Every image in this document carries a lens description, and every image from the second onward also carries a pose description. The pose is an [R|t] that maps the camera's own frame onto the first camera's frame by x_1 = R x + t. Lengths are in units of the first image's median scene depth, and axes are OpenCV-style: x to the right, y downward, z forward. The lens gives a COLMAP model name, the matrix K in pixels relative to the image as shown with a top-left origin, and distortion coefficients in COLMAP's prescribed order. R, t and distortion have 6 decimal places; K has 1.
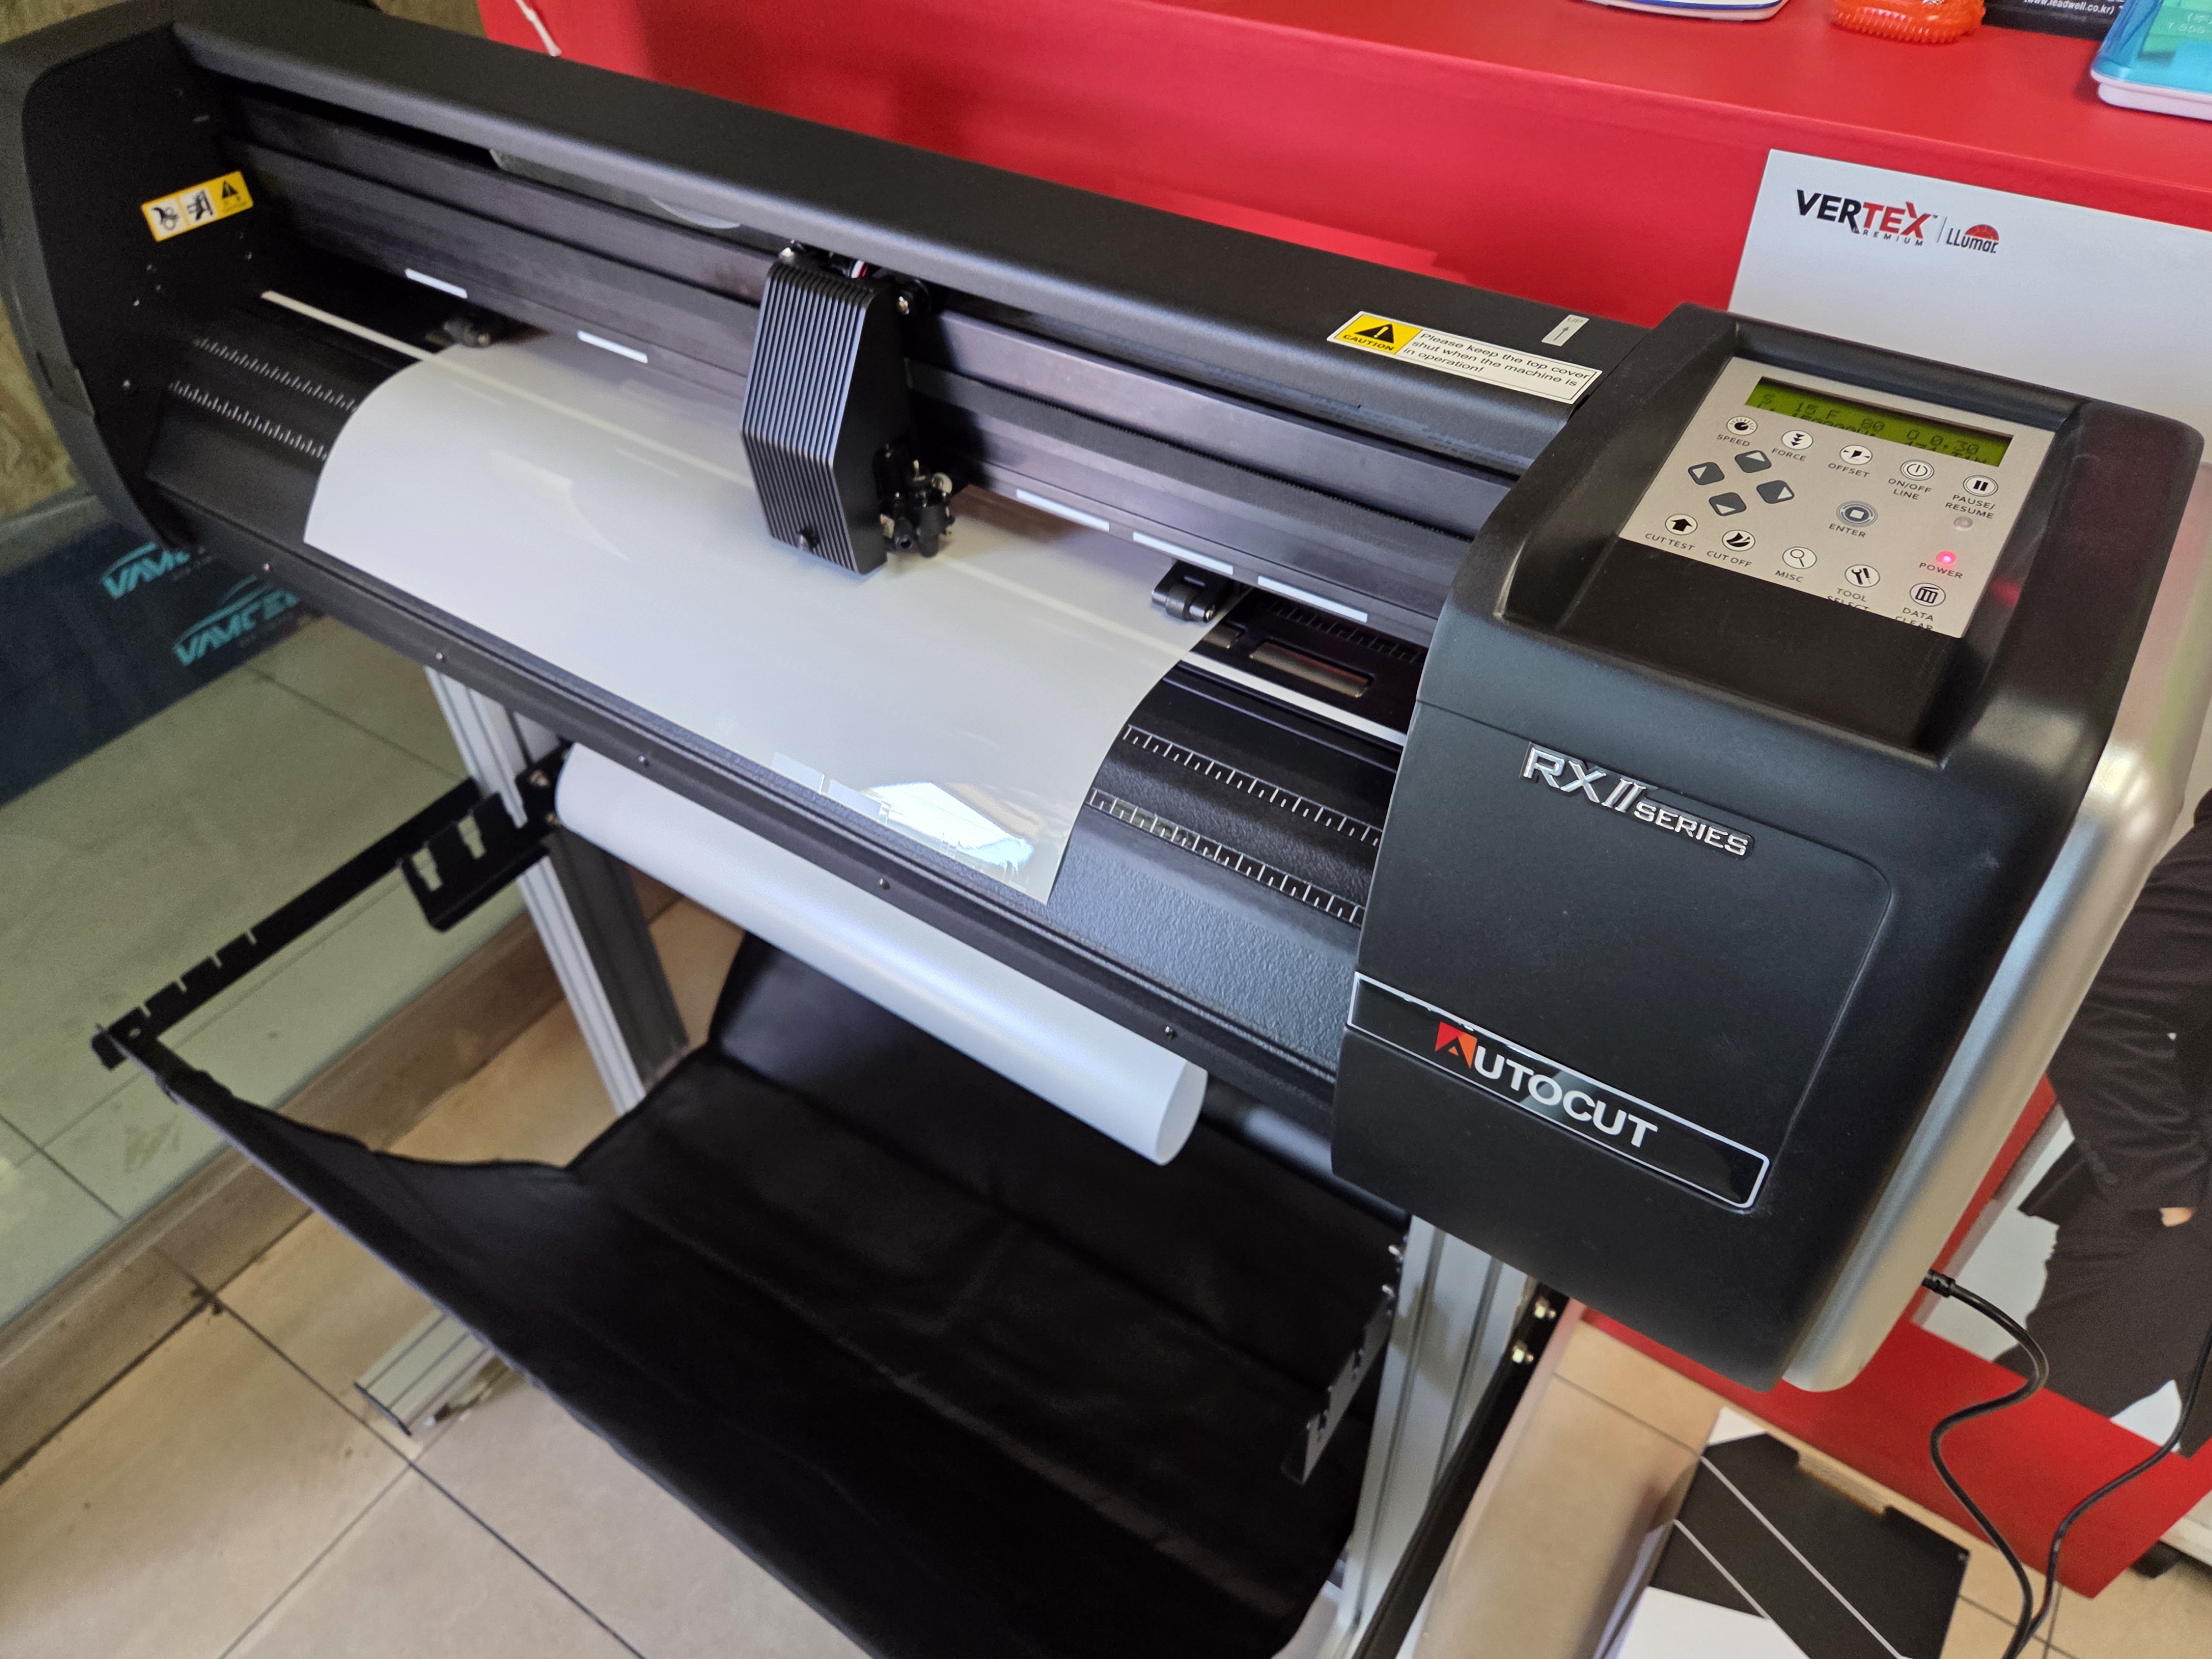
lens RADIAL K [[1536.3, 0, 1101.0], [0, 1536.3, 821.2], [0, 0, 1]] dist [0.001311, -0.005672]
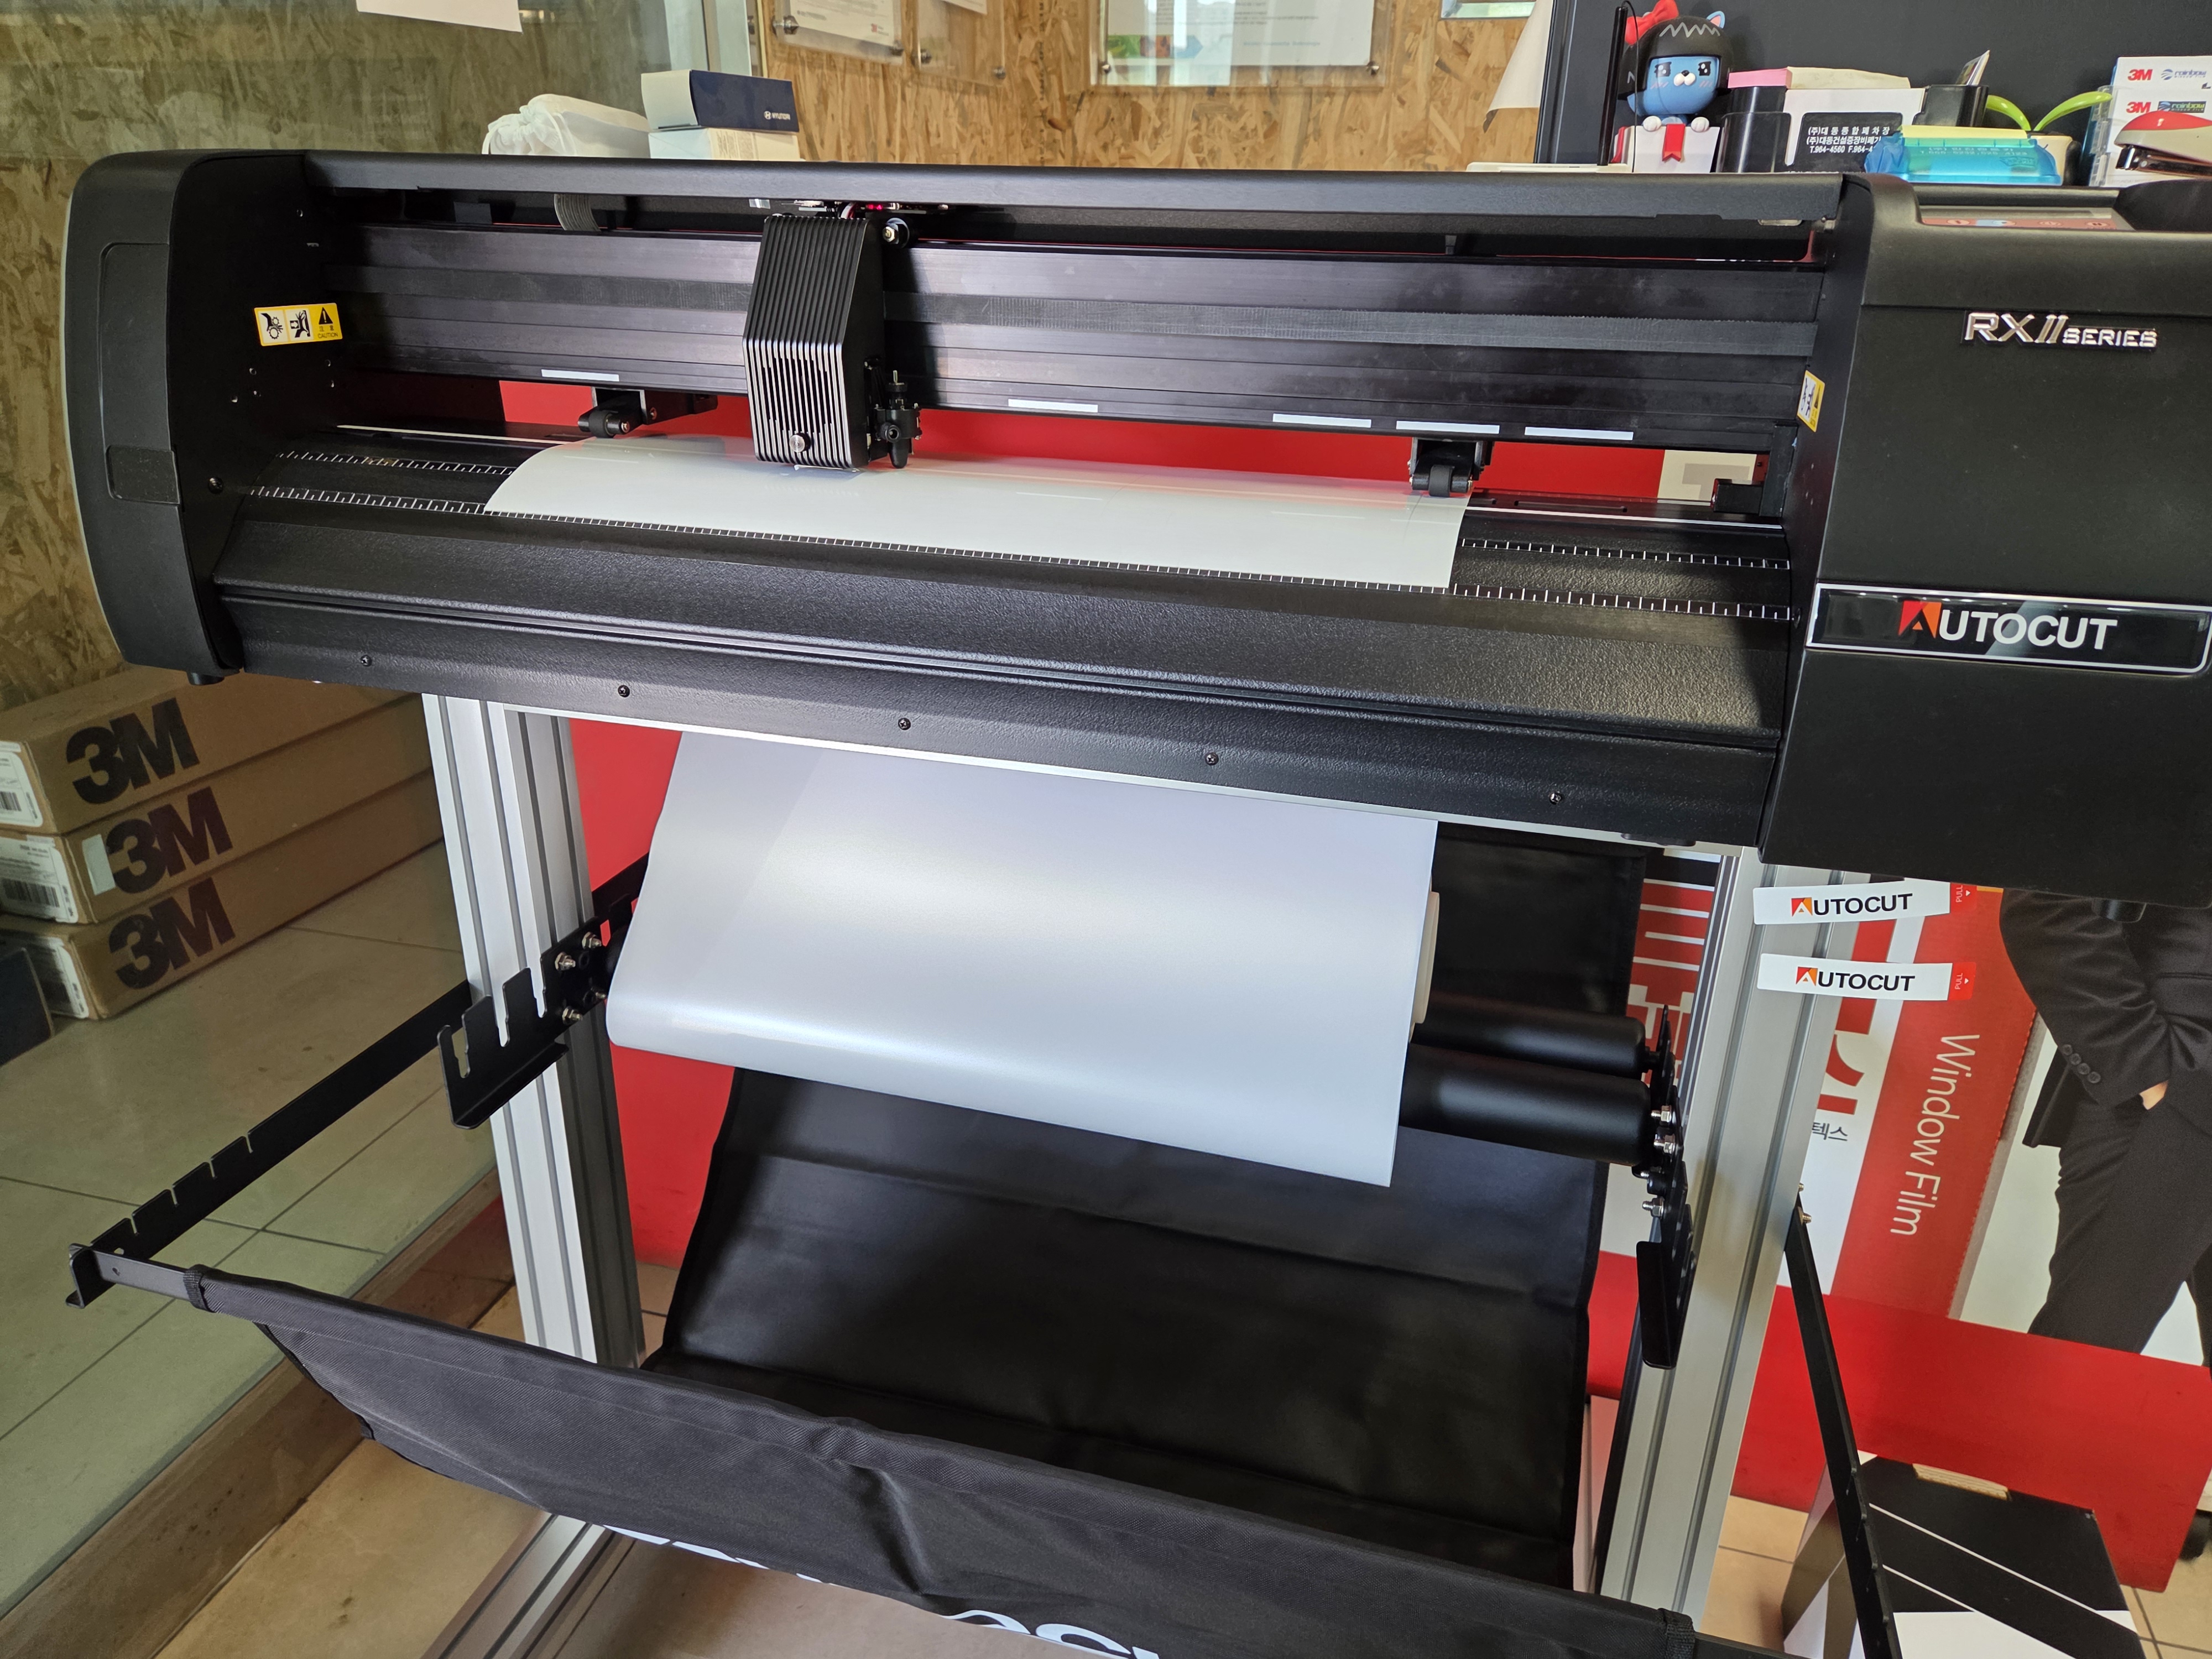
lens RADIAL K [[1507.1, 0, 1106.0], [0, 1507.1, 829.5], [0, 0, 1]] dist [0.044848, -0.034497]
pose [[0.948019, -0.076123, 0.308975, -0.711381], [0.181853, 0.926393, -0.329735, 0.547468], [-0.261132, 0.368783, 0.892081, 0.169142]]
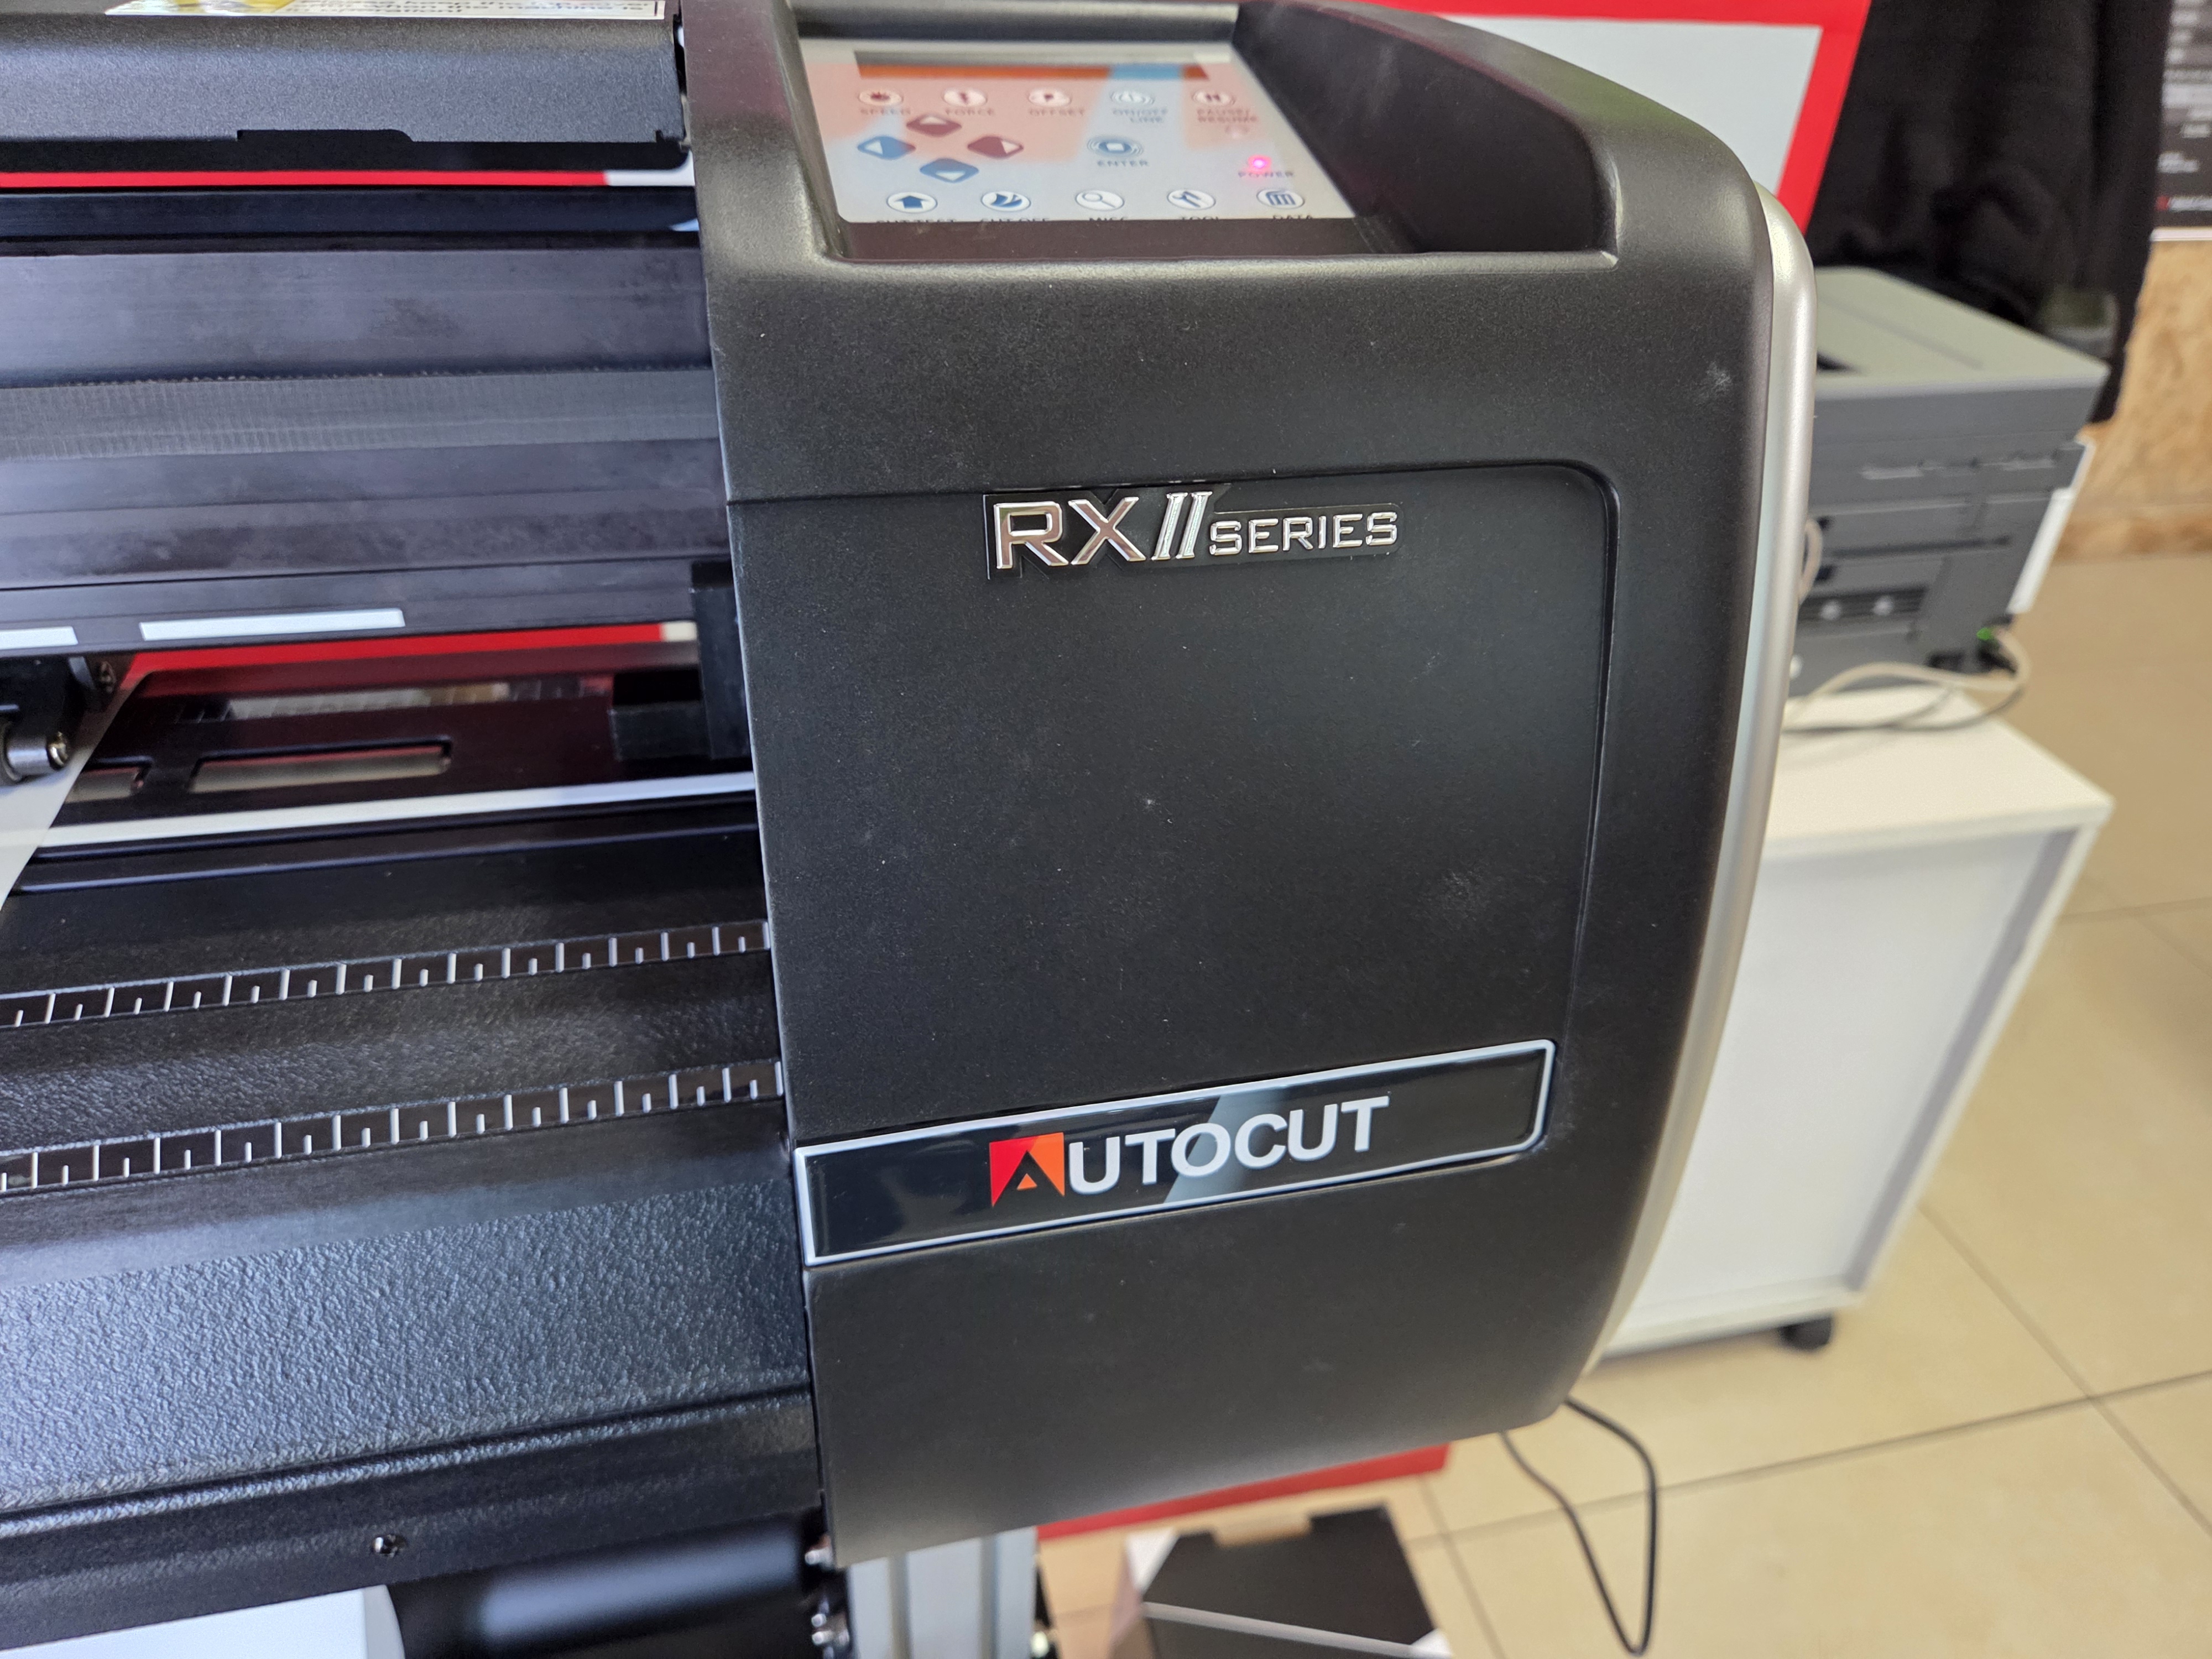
lens RADIAL K [[1517.7, 0, 1070.8], [0, 1517.7, 858.2], [0, 0, 1]] dist [0.050821, 0.000528]
pose [[0.673967, -0.362225, 0.643864, -0.053736], [0.465056, 0.885210, 0.011202, 0.050589], [-0.574013, 0.291883, 0.765058, 0.540717]]
